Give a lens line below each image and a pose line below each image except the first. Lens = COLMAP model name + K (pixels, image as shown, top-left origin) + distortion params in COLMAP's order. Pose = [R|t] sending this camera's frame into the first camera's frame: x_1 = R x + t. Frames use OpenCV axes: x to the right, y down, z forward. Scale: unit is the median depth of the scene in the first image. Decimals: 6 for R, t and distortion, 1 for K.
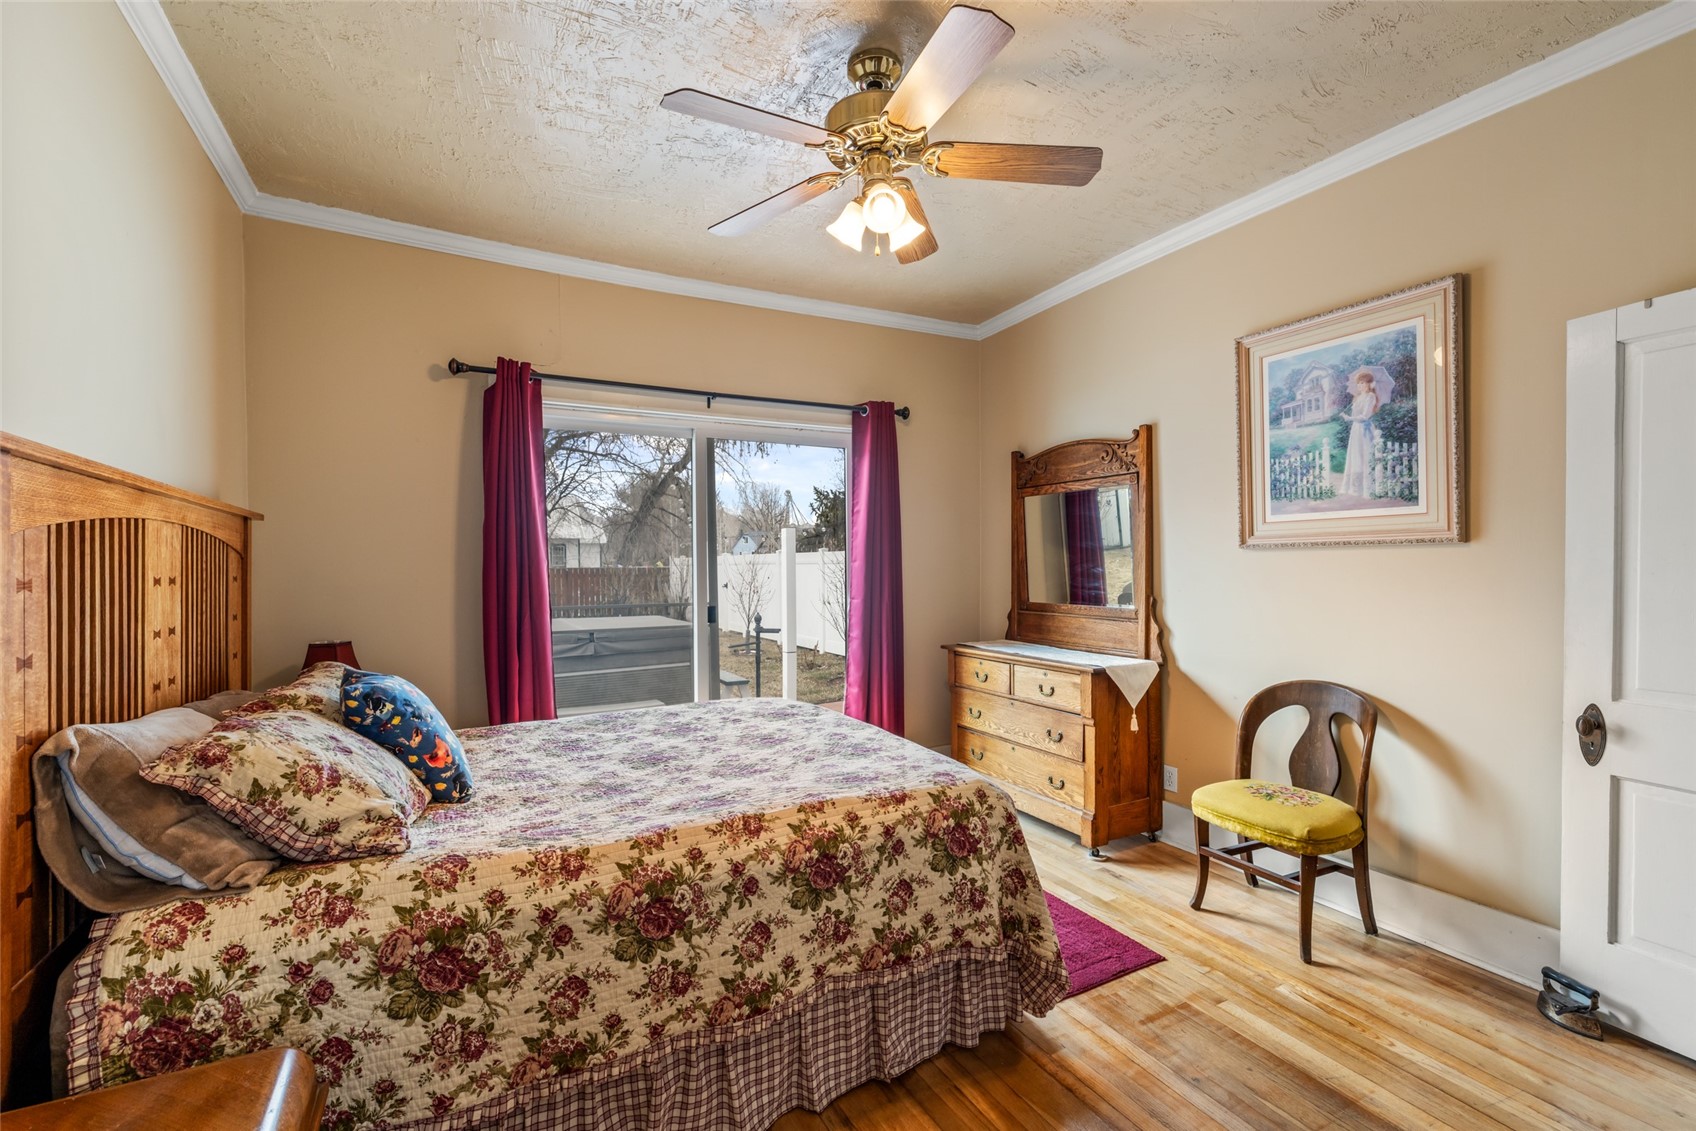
lens RADIAL K [[732.5, 0, 846.5], [0, 732.5, 563.6], [0, 0, 1]] dist [-0.001432, 0.000047]
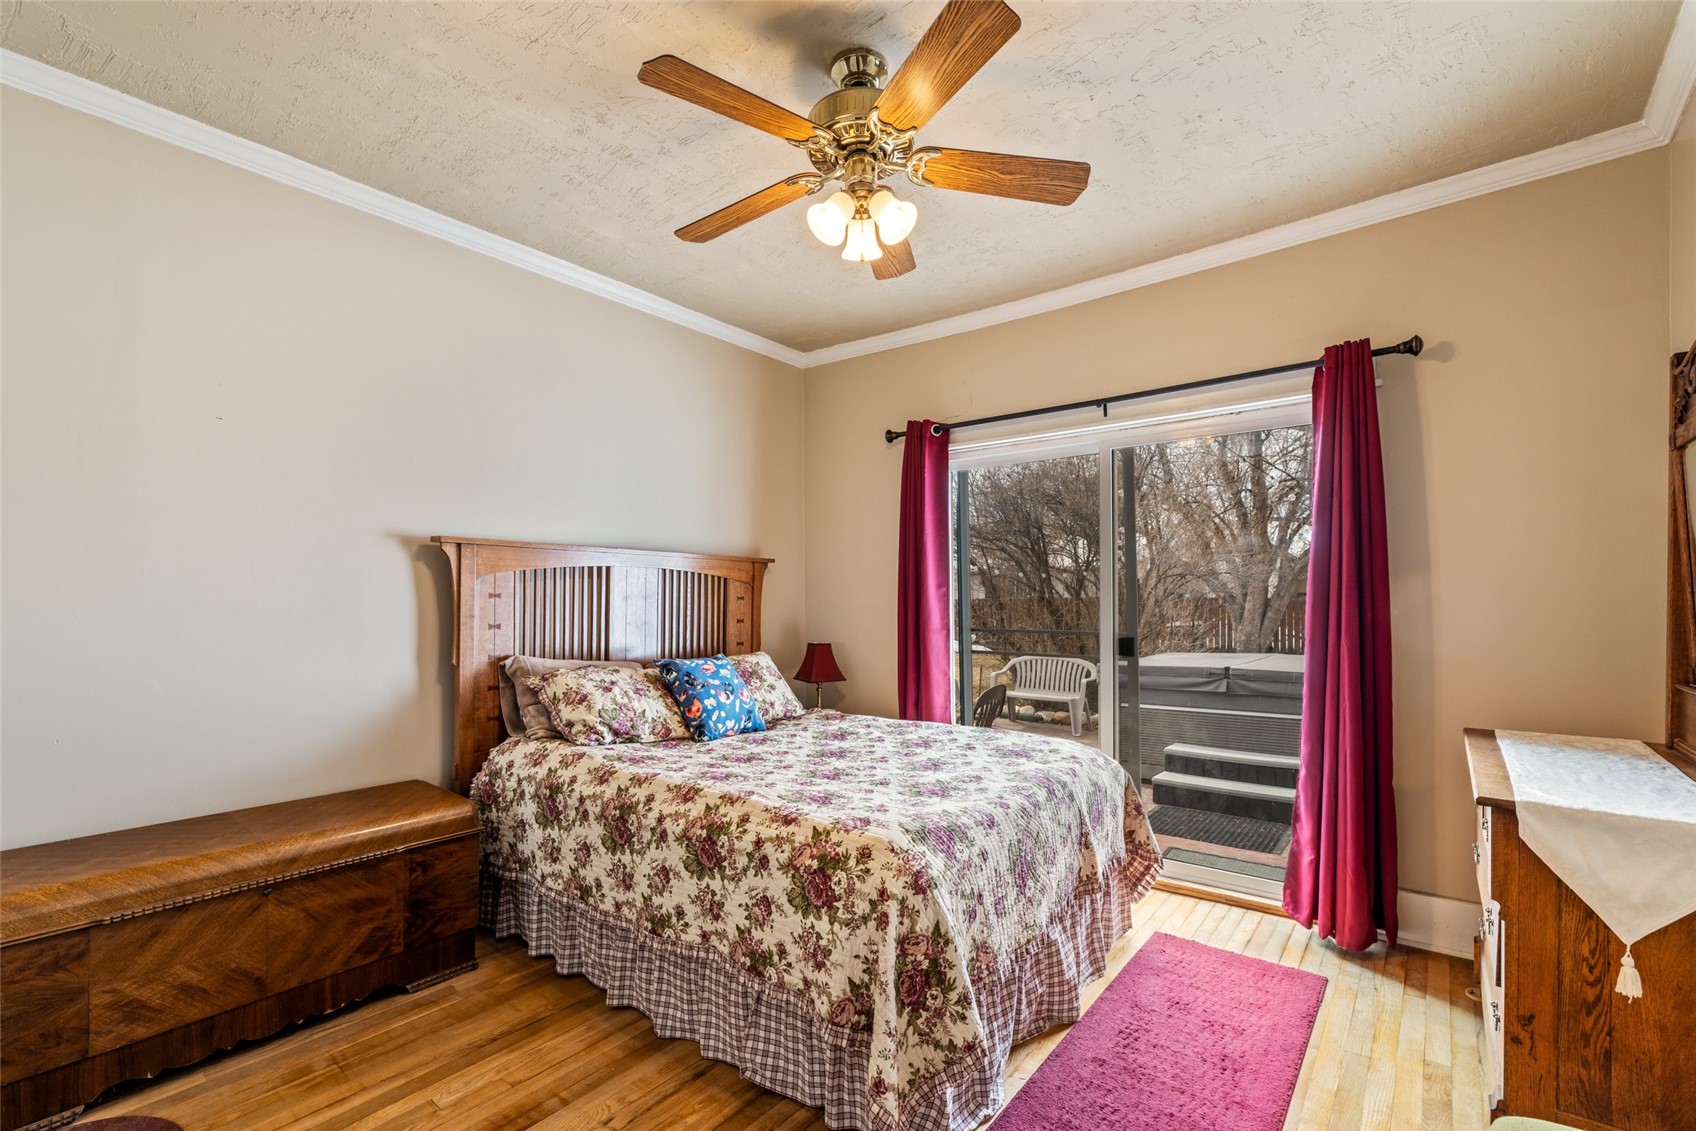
lens RADIAL K [[748.5, 0, 839.6], [0, 748.5, 591.4], [0, 0, 1]] dist [-0.001704, -0.000109]
pose [[0.385718, -0.002278, -0.922614, 1.100146], [-0.003424, 0.999987, -0.003901, 0.014552], [0.922610, 0.004663, 0.385705, 0.711479]]
